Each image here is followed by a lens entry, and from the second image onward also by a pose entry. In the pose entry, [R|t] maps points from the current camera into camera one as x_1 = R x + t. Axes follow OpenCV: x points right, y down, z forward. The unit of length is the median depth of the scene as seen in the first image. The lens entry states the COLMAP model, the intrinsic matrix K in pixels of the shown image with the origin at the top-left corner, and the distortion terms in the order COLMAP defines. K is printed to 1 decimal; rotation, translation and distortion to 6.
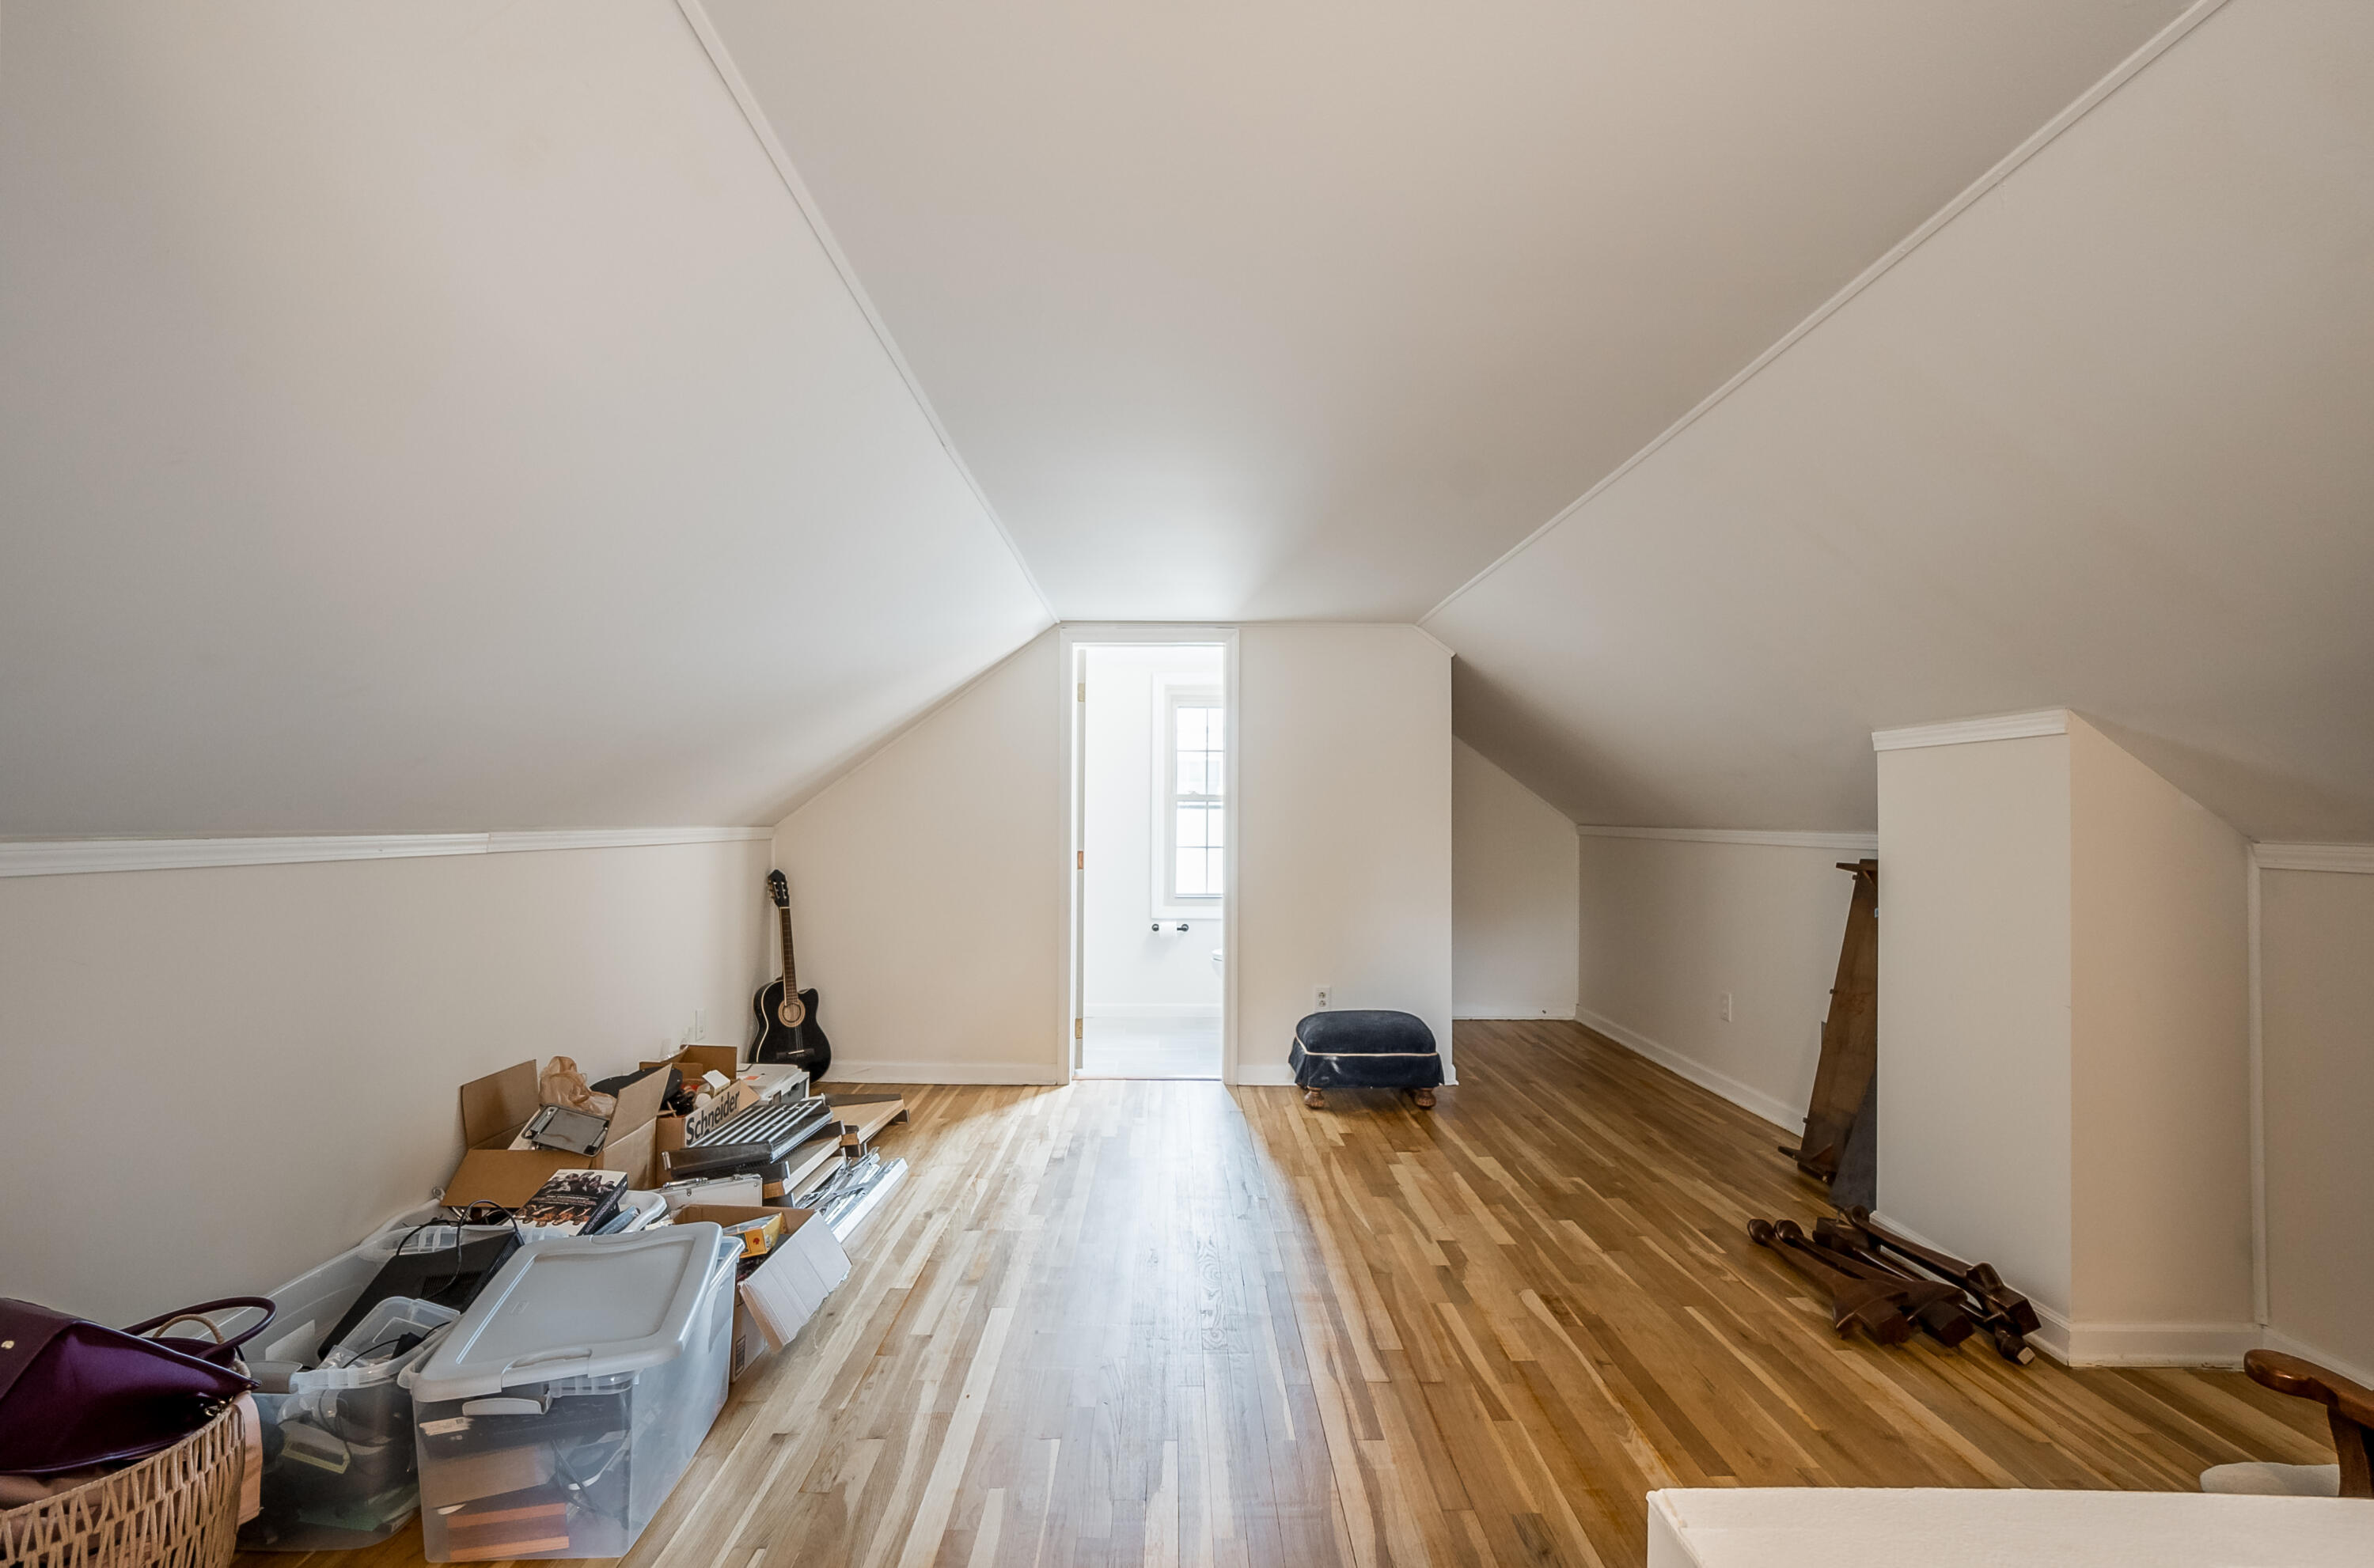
lens RADIAL K [[1034.4, 0, 1186.9], [0, 1034.4, 796.6], [0, 0, 1]] dist [-0.000578, -0.000074]
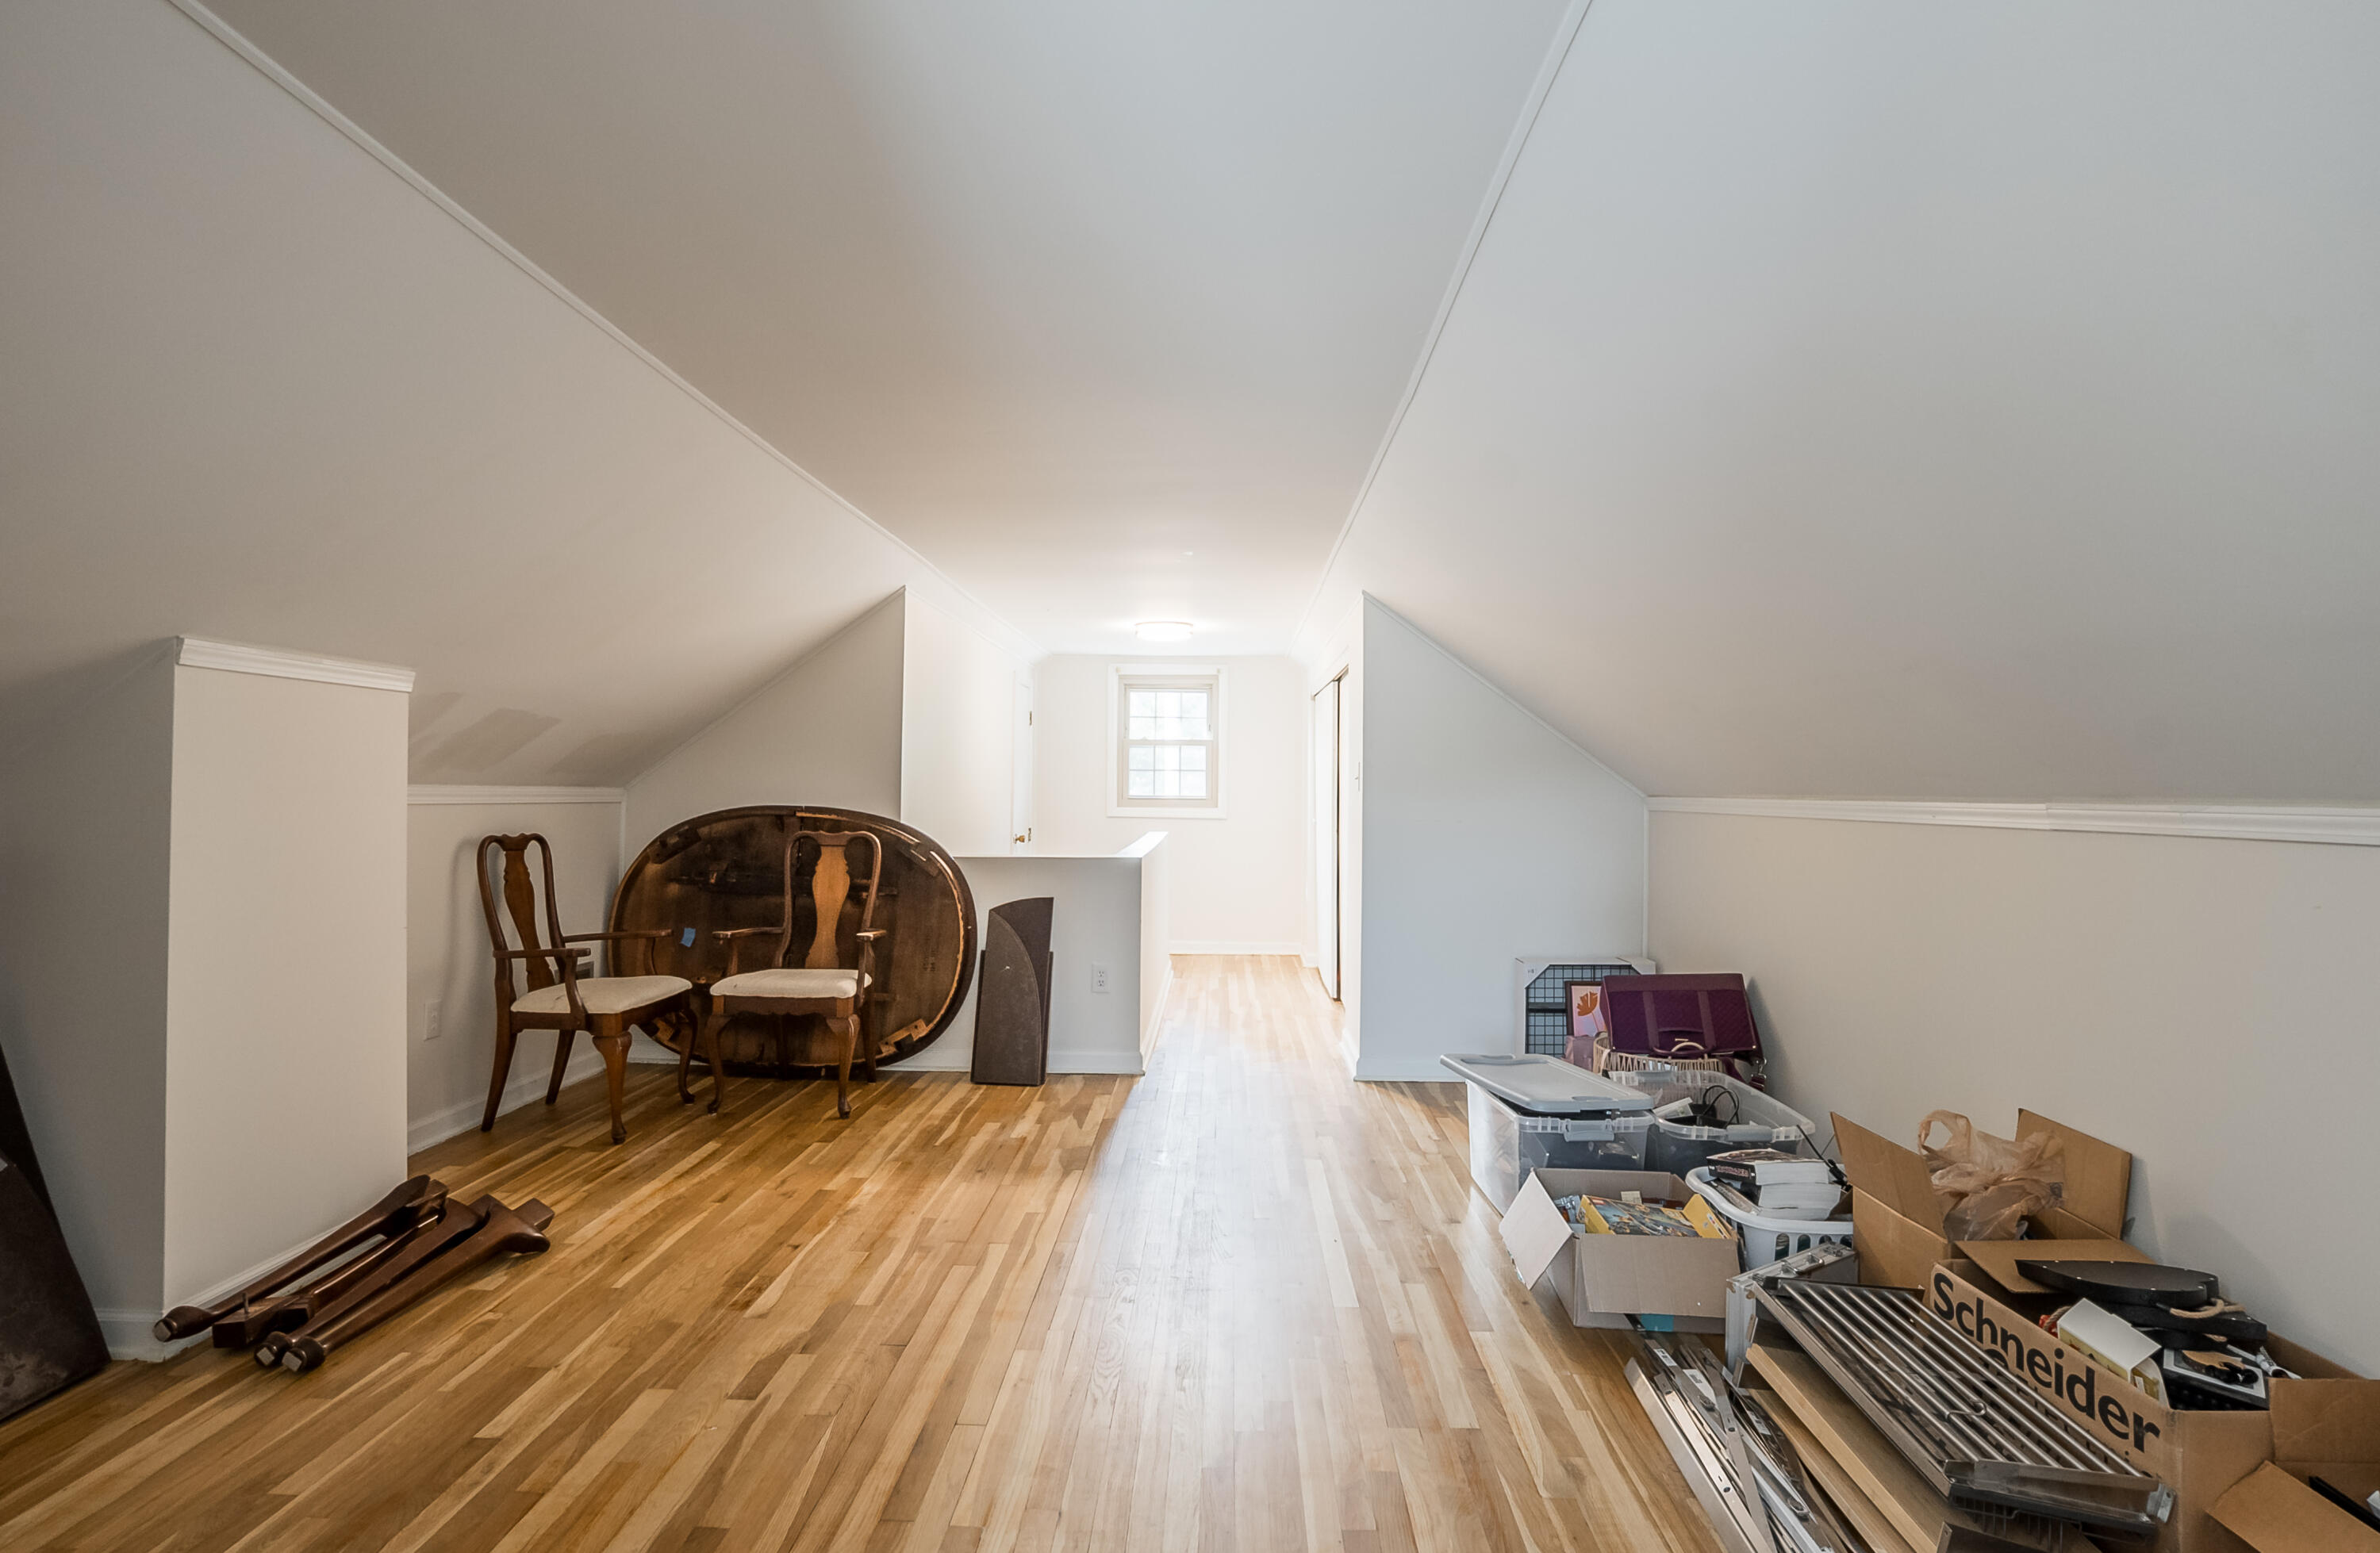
lens RADIAL K [[1127.6, 0, 1189.7], [0, 1127.6, 781.4], [0, 0, 1]] dist [-0.000140, -0.000082]
pose [[-0.998838, -0.014137, 0.046079, -0.075135], [-0.015511, 0.999442, -0.029597, 0.056193], [-0.045635, -0.030278, -0.998499, 1.972568]]
